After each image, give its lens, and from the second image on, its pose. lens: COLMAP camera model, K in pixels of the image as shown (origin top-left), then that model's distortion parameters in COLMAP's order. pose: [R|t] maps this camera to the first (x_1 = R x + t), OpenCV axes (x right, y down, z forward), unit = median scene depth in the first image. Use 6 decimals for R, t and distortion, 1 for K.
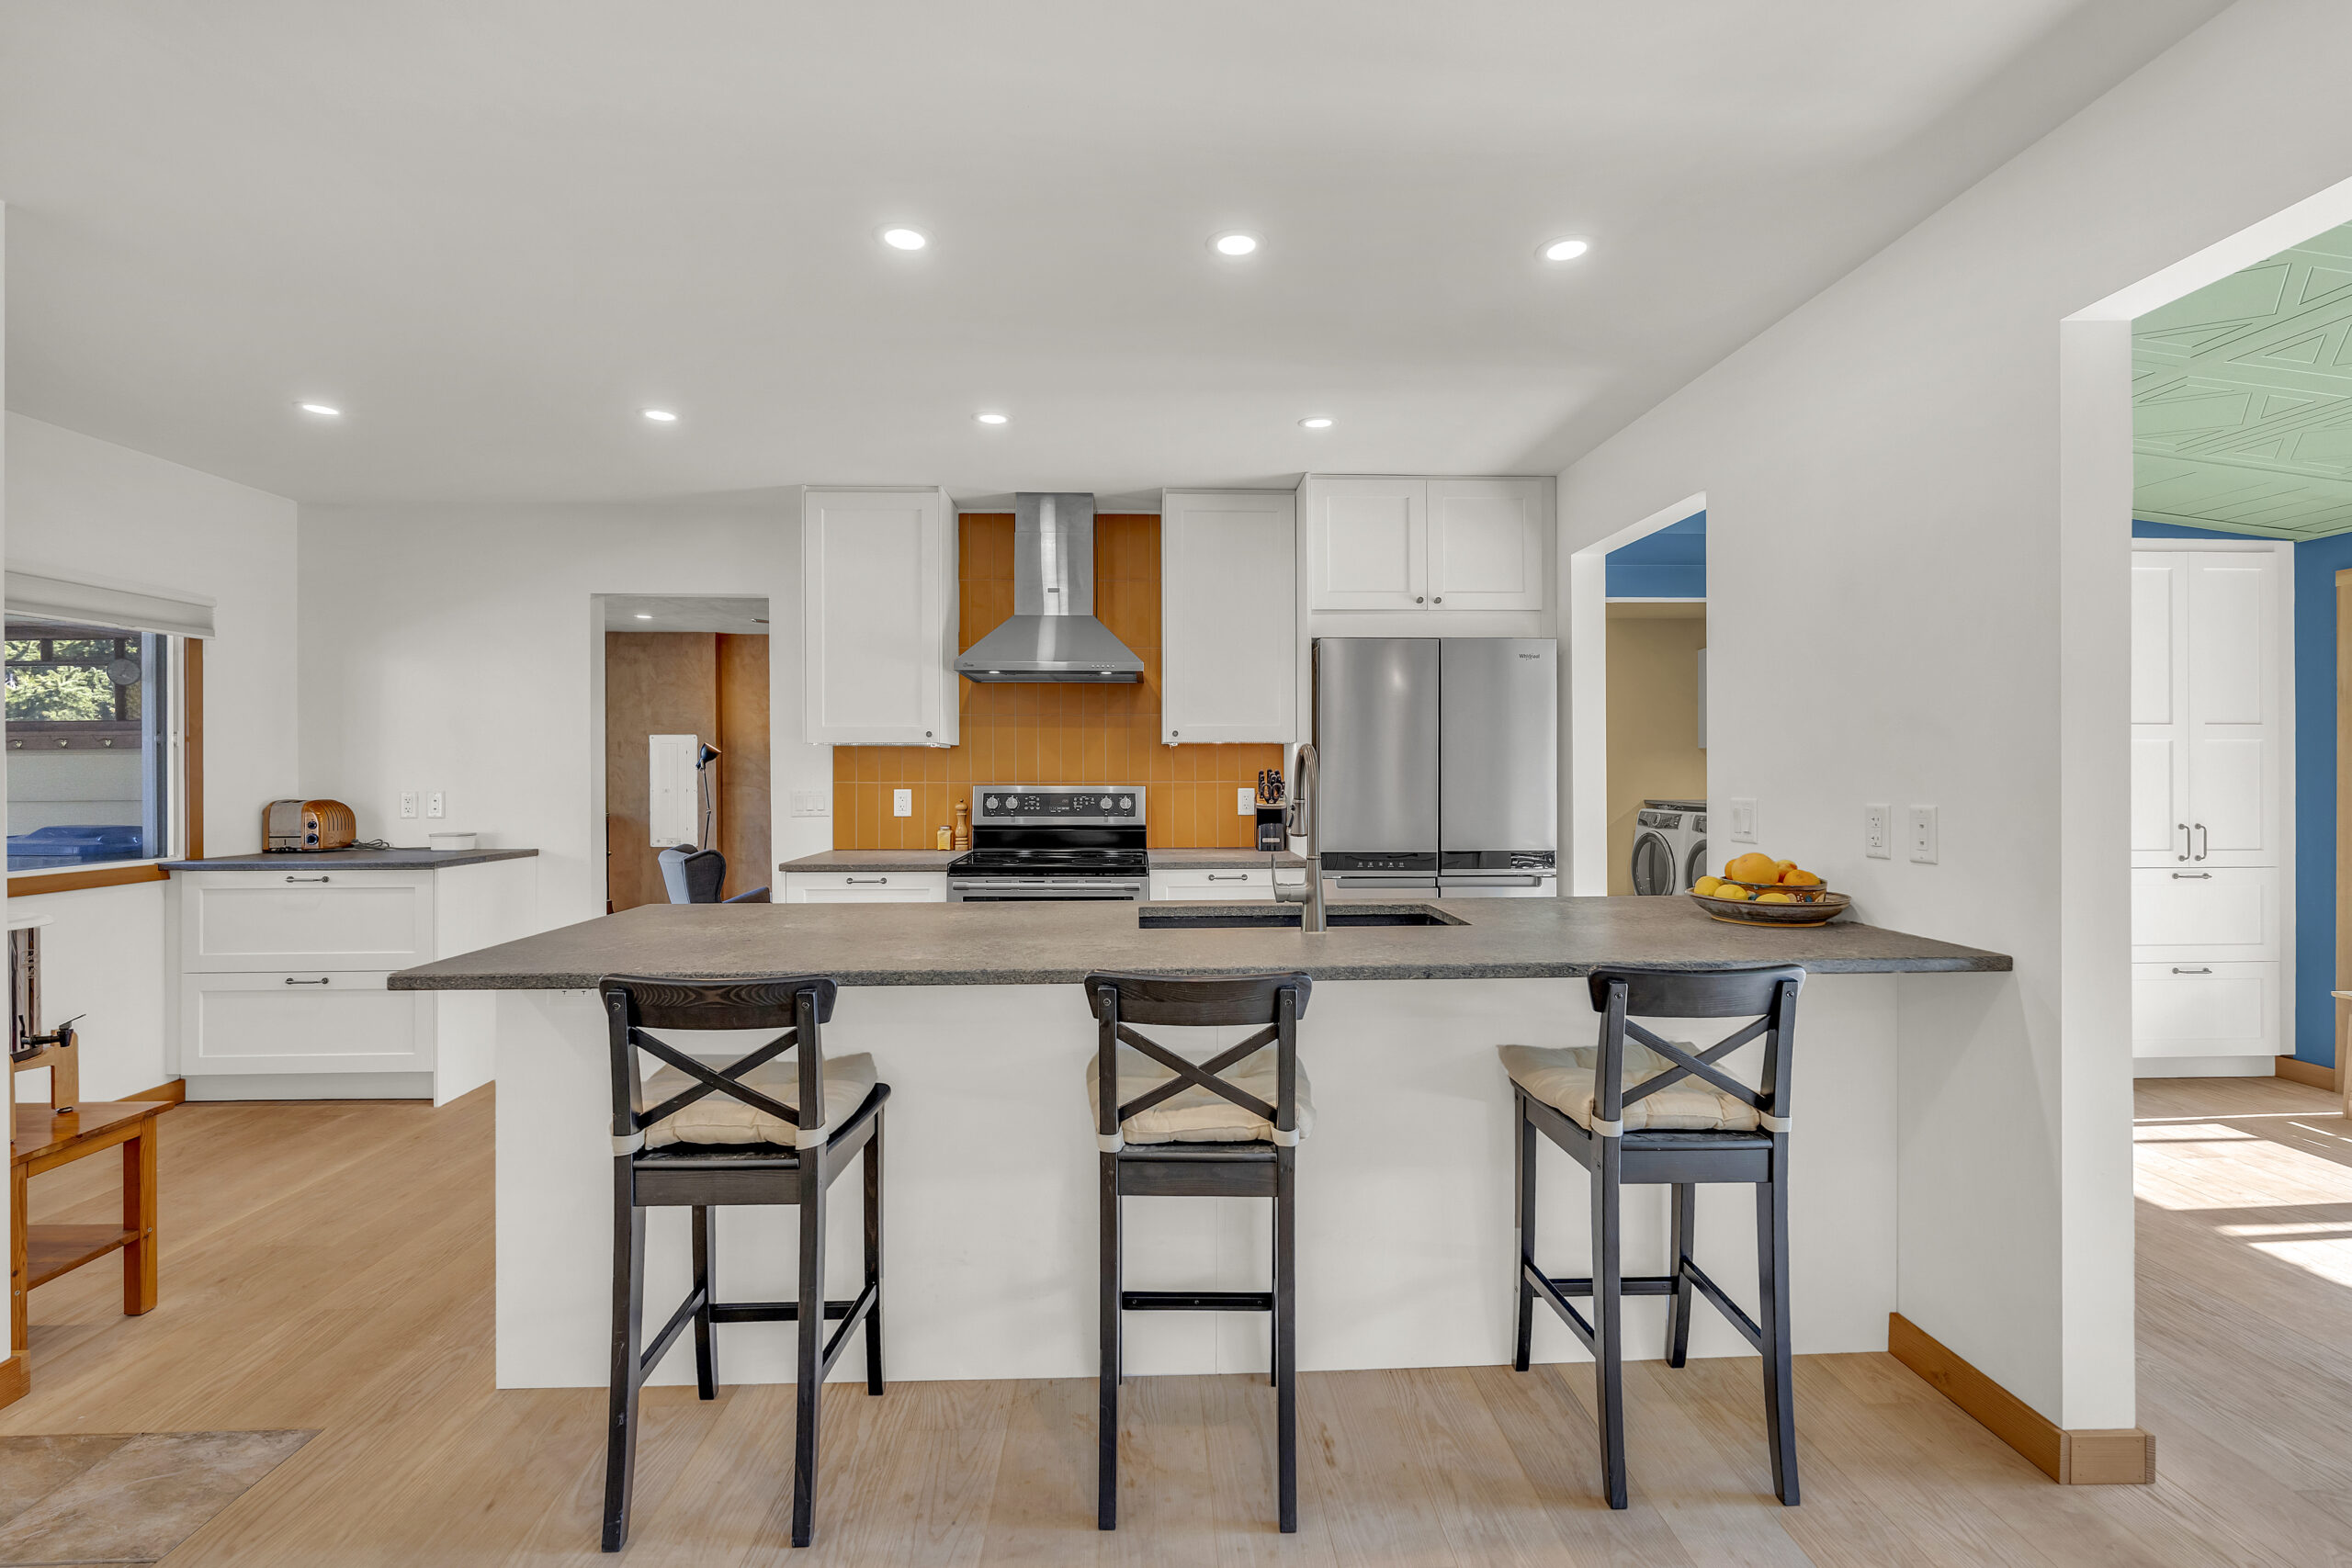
lens RADIAL K [[1019.3, 0, 1190.9], [0, 1019.3, 775.4], [0, 0, 1]] dist [-0.001345, 0.000366]
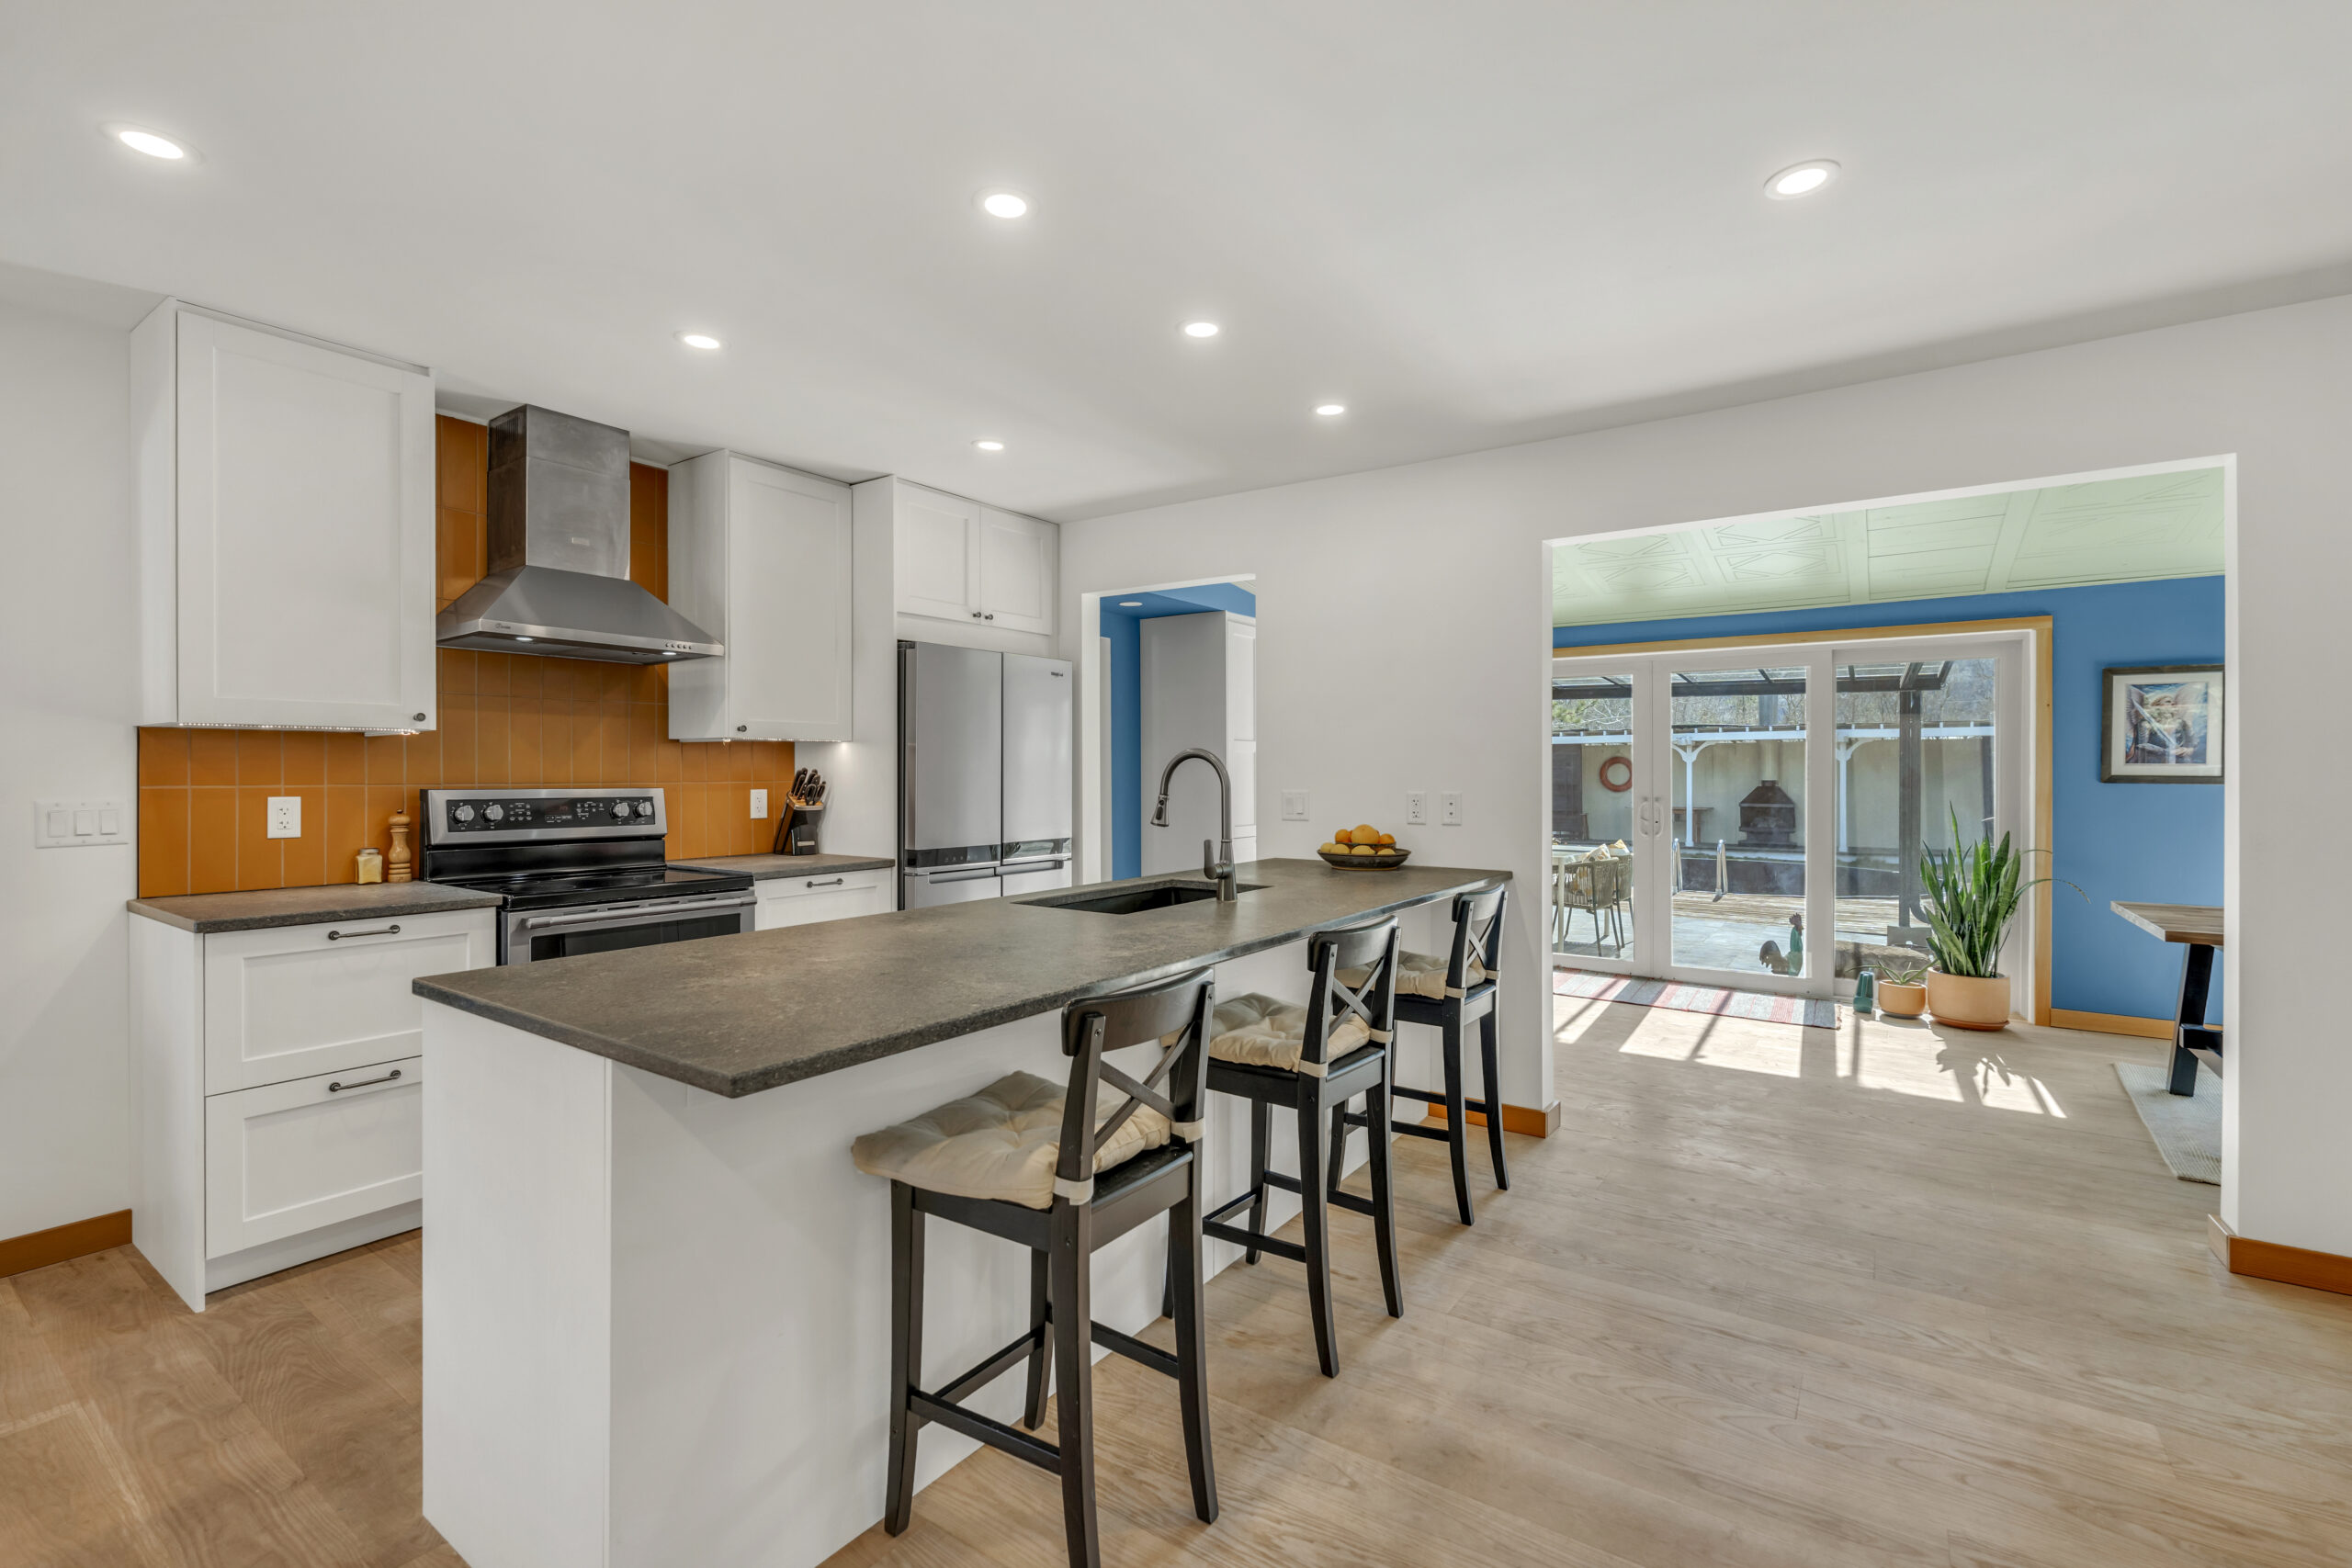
lens RADIAL K [[1019.3, 0, 1169.0], [0, 1019.3, 772.0], [0, 0, 1]] dist [-0.001345, 0.000366]
pose [[0.621675, 0.001771, 0.783273, -0.464263], [0.000697, 0.999996, -0.002815, -0.000081], [-0.783275, 0.002296, 0.621672, 0.148124]]
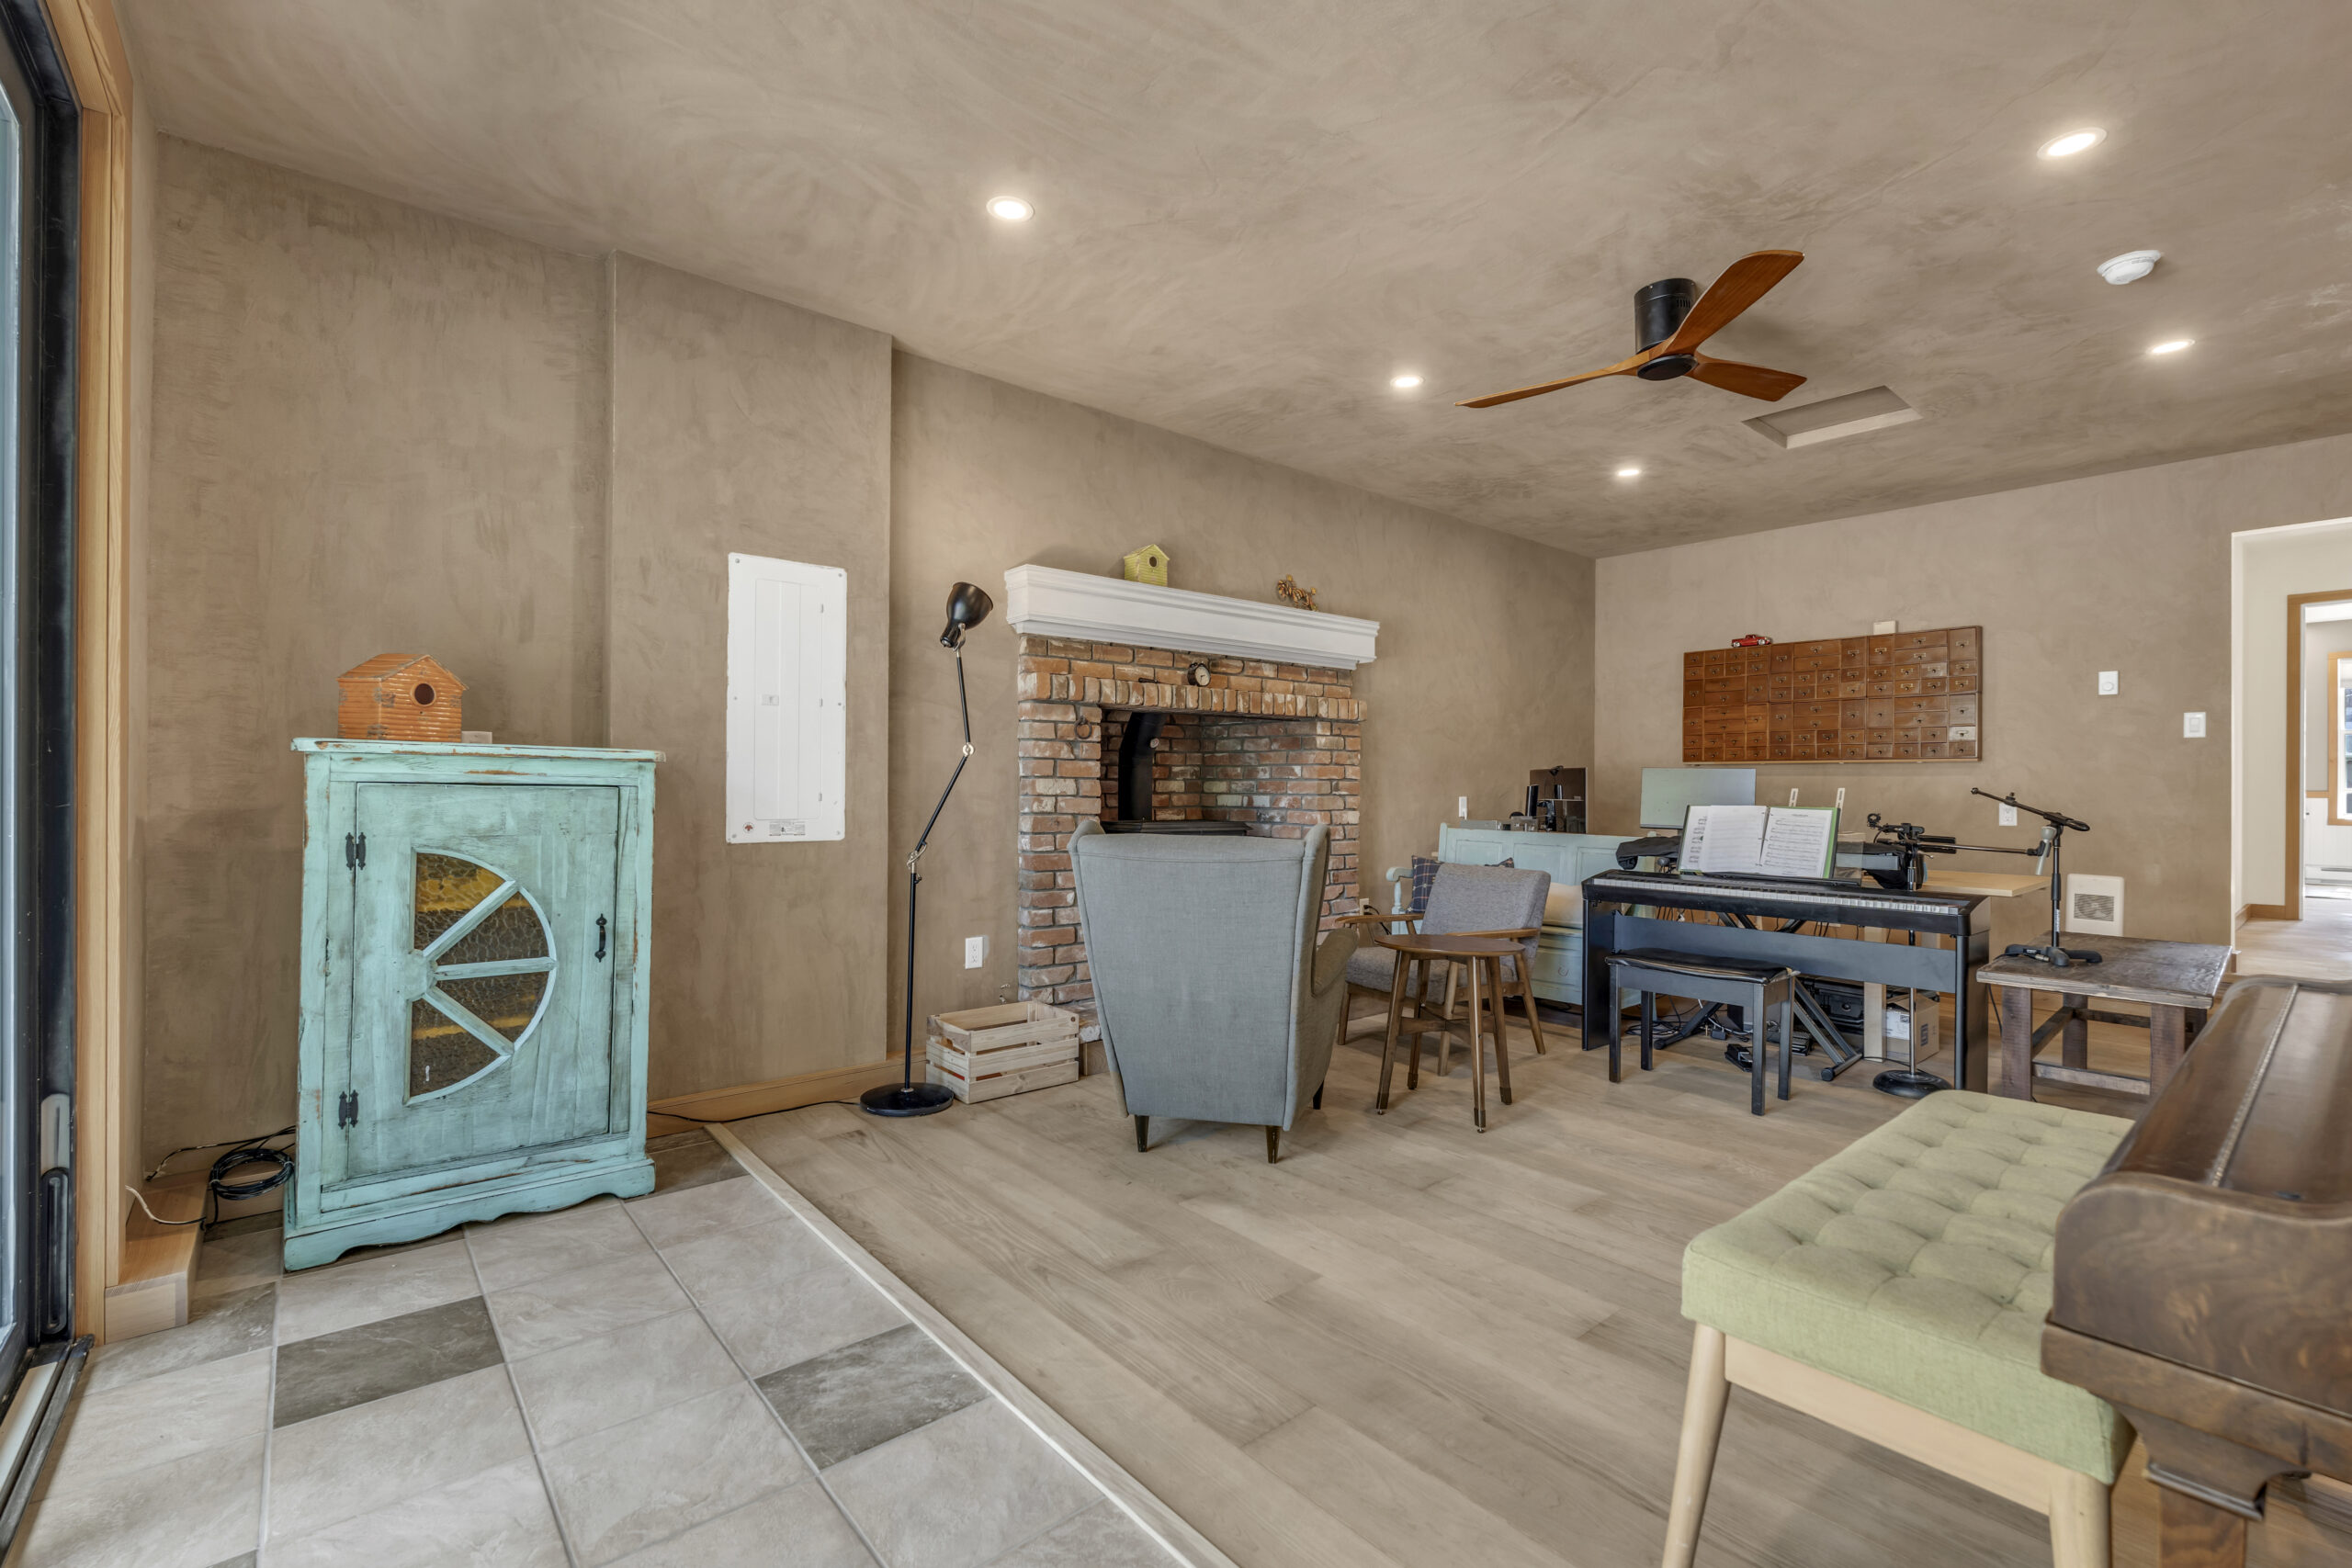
lens RADIAL K [[1019.3, 0, 1175.1], [0, 1019.3, 783.7], [0, 0, 1]] dist [-0.001345, 0.000366]
pose [[0.791317, 0.010806, 0.611310, -1.223485], [-0.007773, 0.999941, -0.007614, 0.095401], [-0.611356, 0.001273, 0.791355, 1.146930]]
